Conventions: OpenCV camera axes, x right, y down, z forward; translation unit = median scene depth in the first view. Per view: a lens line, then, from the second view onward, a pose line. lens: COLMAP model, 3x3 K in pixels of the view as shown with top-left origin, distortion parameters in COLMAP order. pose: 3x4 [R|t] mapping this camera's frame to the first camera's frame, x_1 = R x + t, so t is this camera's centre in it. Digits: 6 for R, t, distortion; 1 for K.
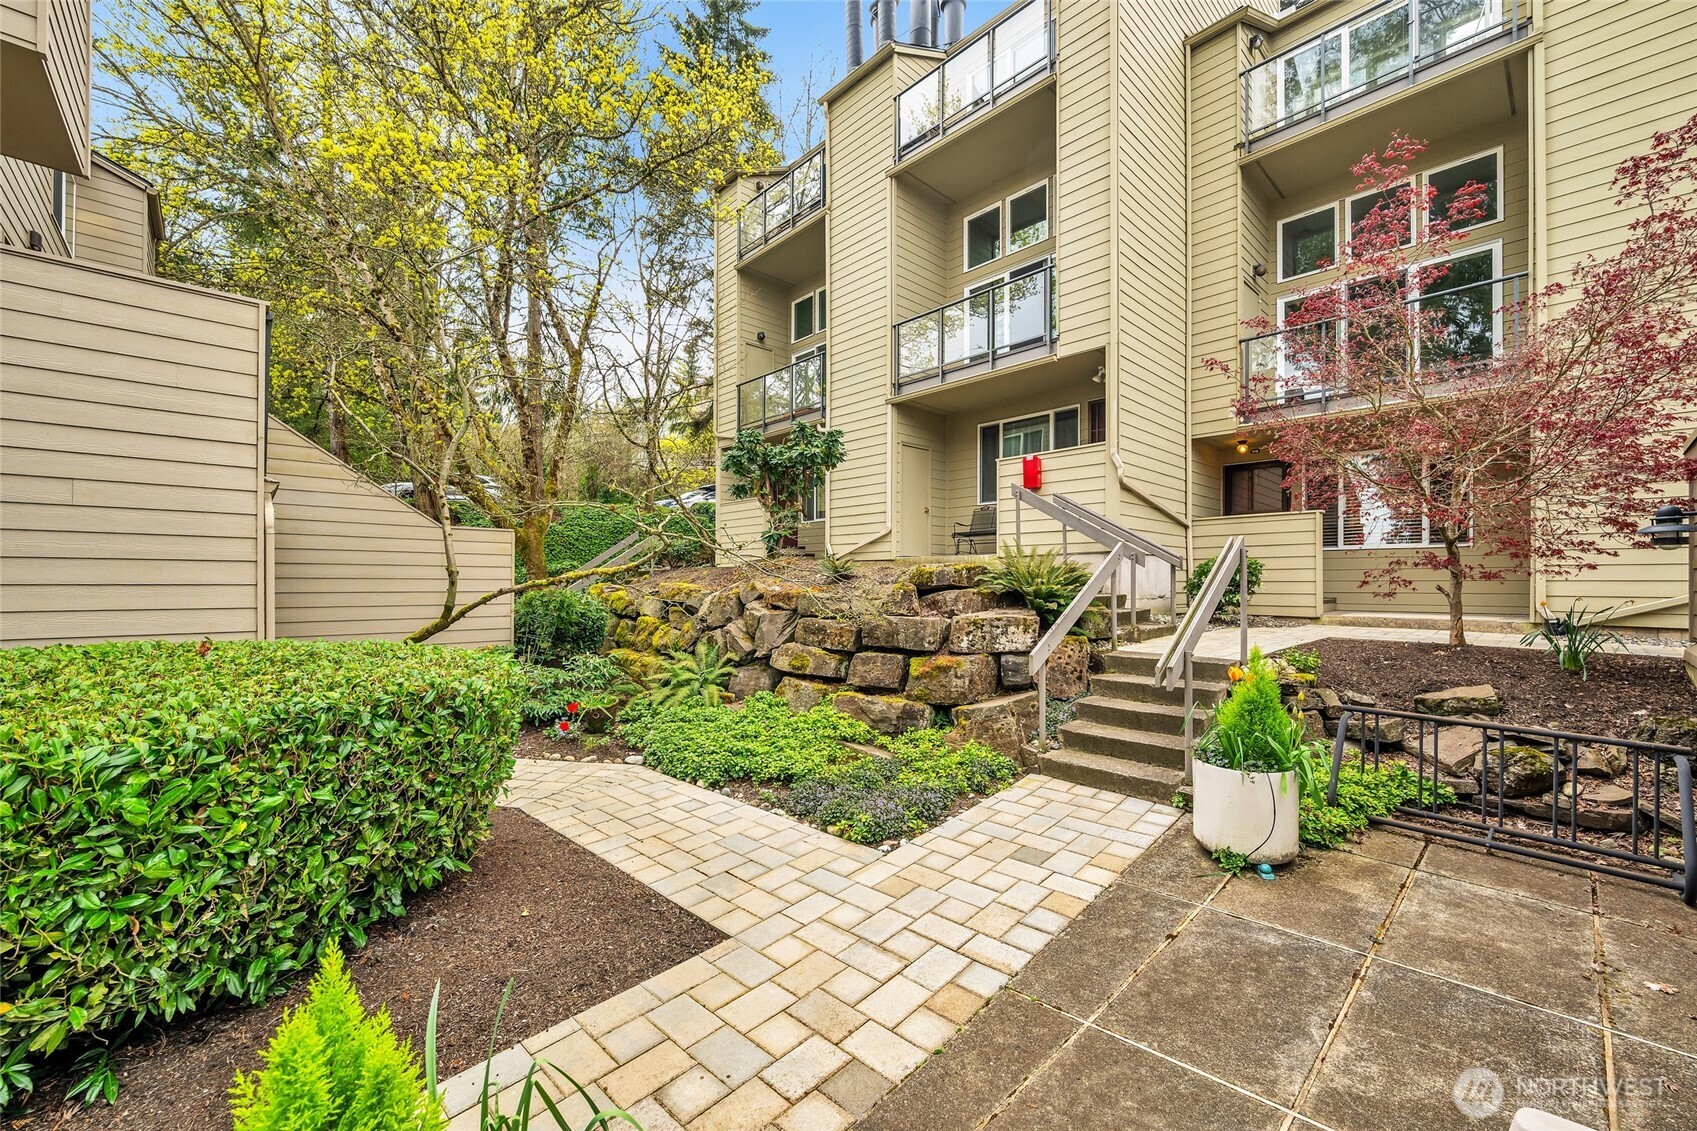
lens RADIAL K [[655.4, 0, 850.6], [0, 655.4, 577.8], [0, 0, 1]] dist [-0.001968, -0.000328]
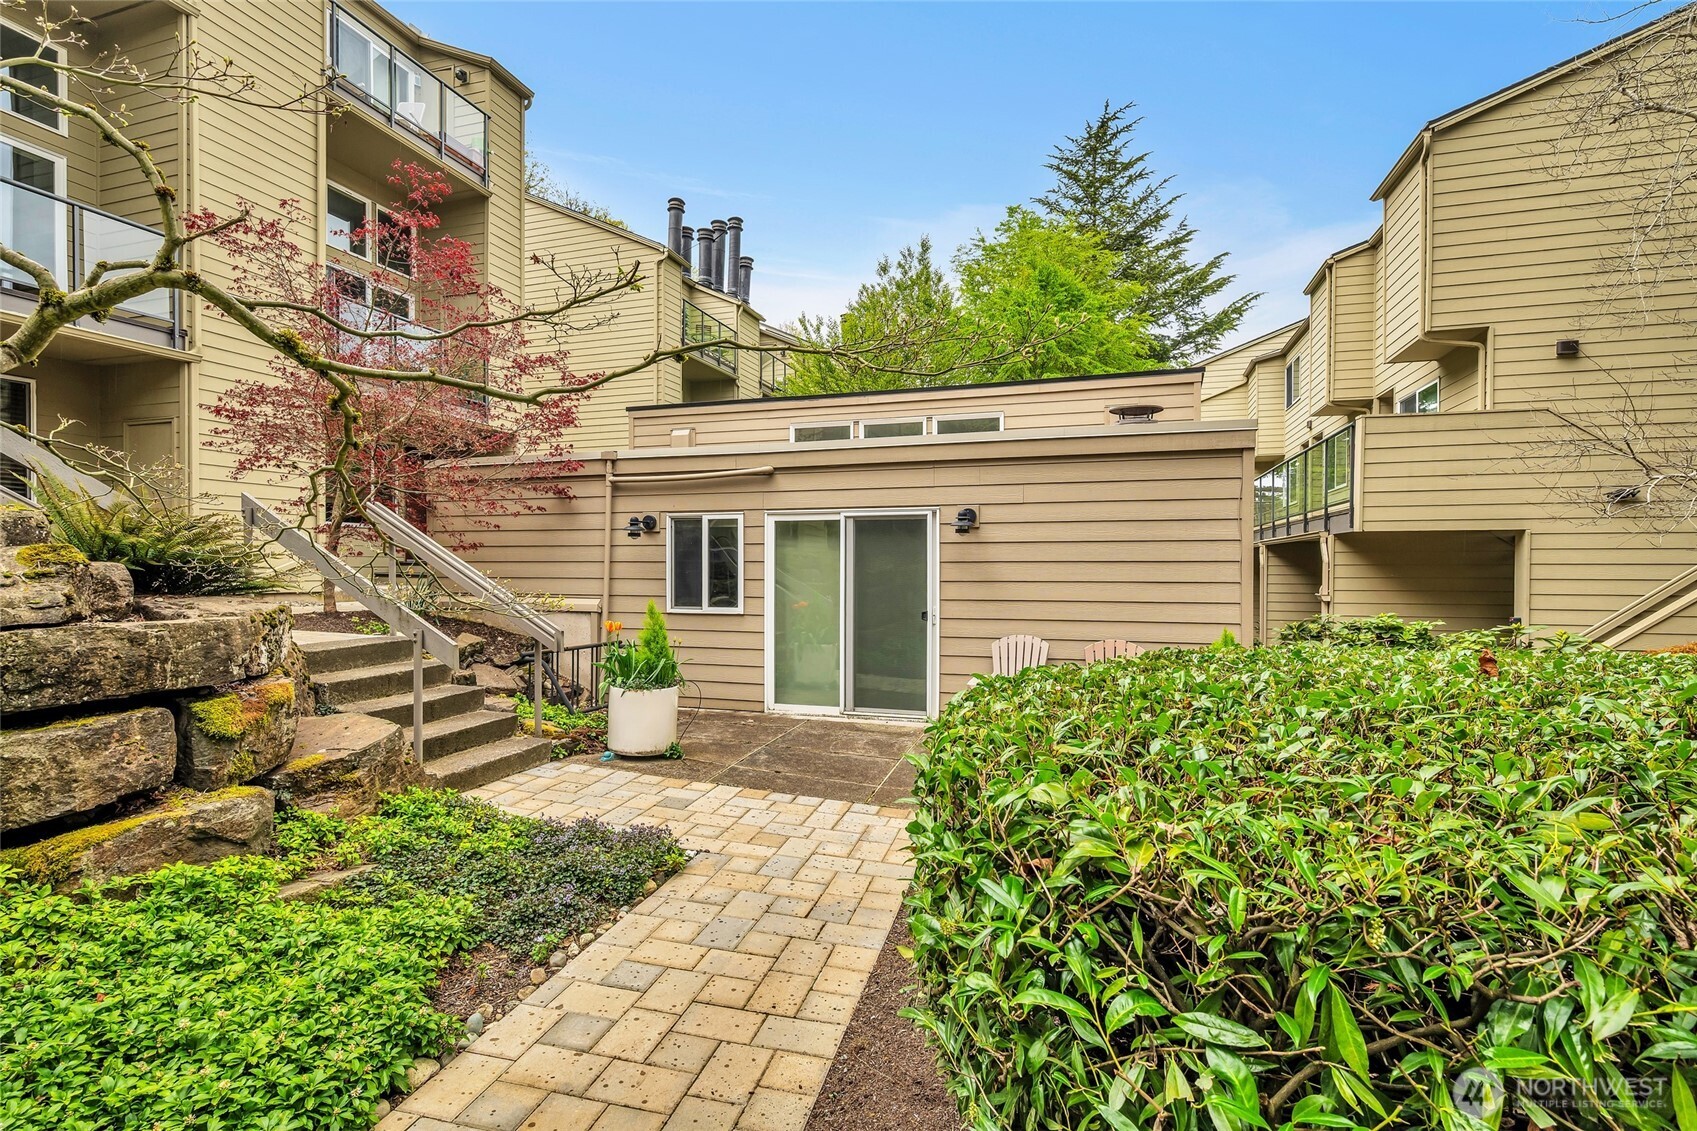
lens RADIAL K [[812.6, 0, 848.5], [0, 812.6, 565.5], [0, 0, 1]] dist [0.000480, -0.000024]
pose [[-0.477531, -0.005297, 0.878599, -0.640609], [-0.010192, 0.999948, 0.000489, 0.015865], [-0.878556, -0.008721, -0.477560, 0.854458]]
